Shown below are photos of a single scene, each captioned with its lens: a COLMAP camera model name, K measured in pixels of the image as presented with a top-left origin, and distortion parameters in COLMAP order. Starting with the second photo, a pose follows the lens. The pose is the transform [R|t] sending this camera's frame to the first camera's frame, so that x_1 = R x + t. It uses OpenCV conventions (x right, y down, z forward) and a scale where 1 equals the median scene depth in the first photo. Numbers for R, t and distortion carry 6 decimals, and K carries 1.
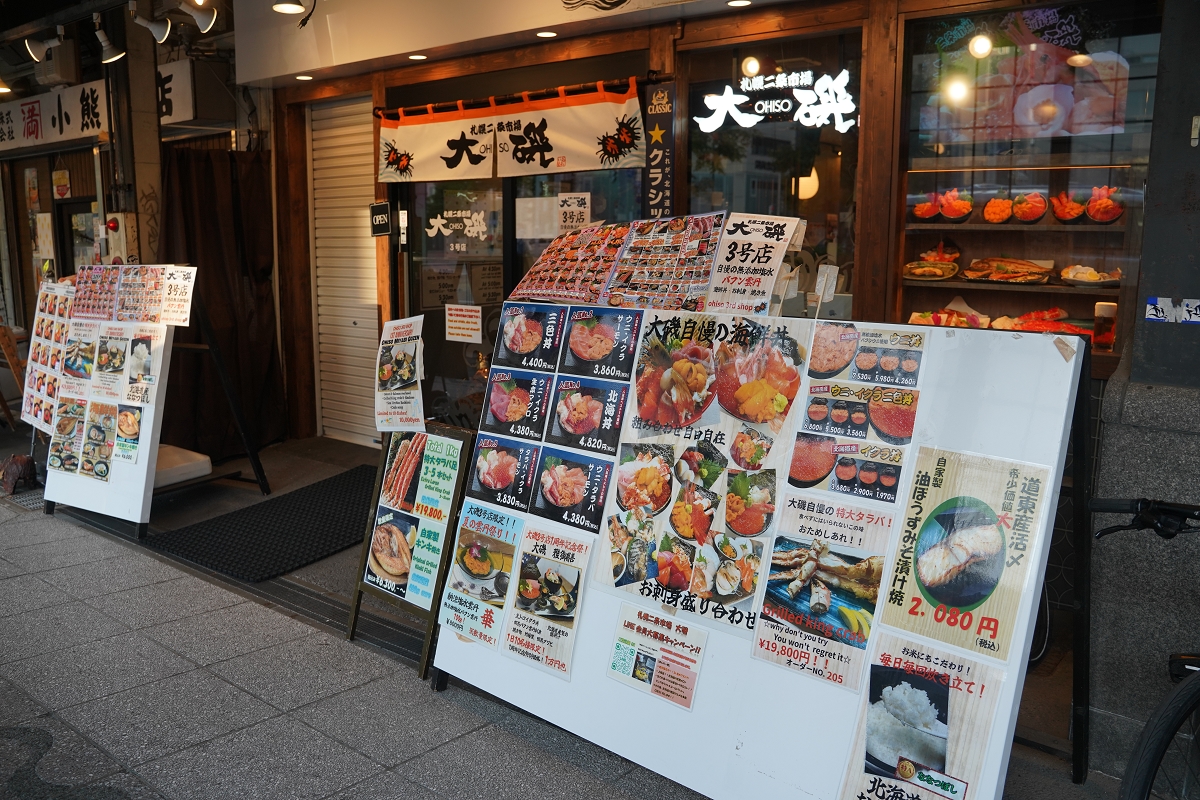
lens RADIAL K [[963.4, 0, 599.4], [0, 963.4, 397.8], [0, 0, 1]] dist [-0.010155, -0.001698]
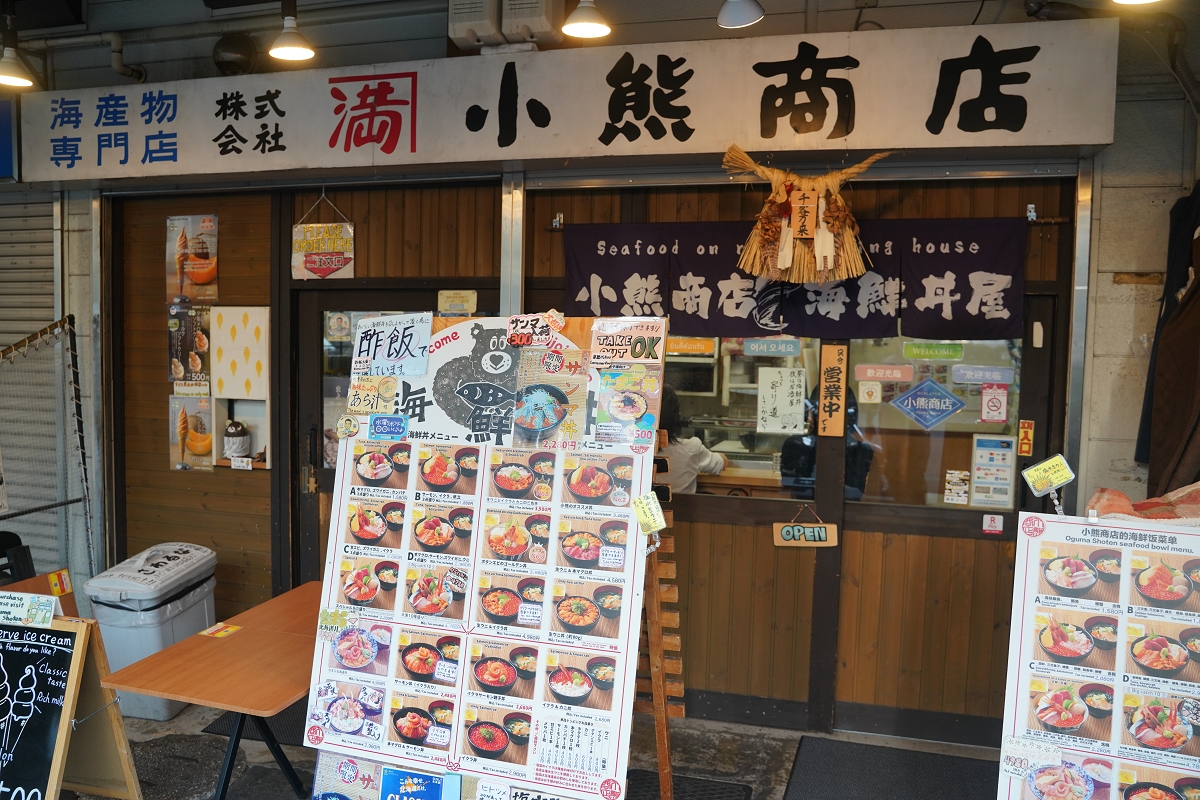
lens RADIAL K [[963.4, 0, 600.0], [0, 963.4, 403.4], [0, 0, 1]] dist [-0.010155, -0.001698]
pose [[0.929927, 0.011333, 0.367570, -0.697768], [0.028705, 0.994238, -0.103276, -0.101933], [-0.366623, 0.106591, 0.924244, 0.570468]]
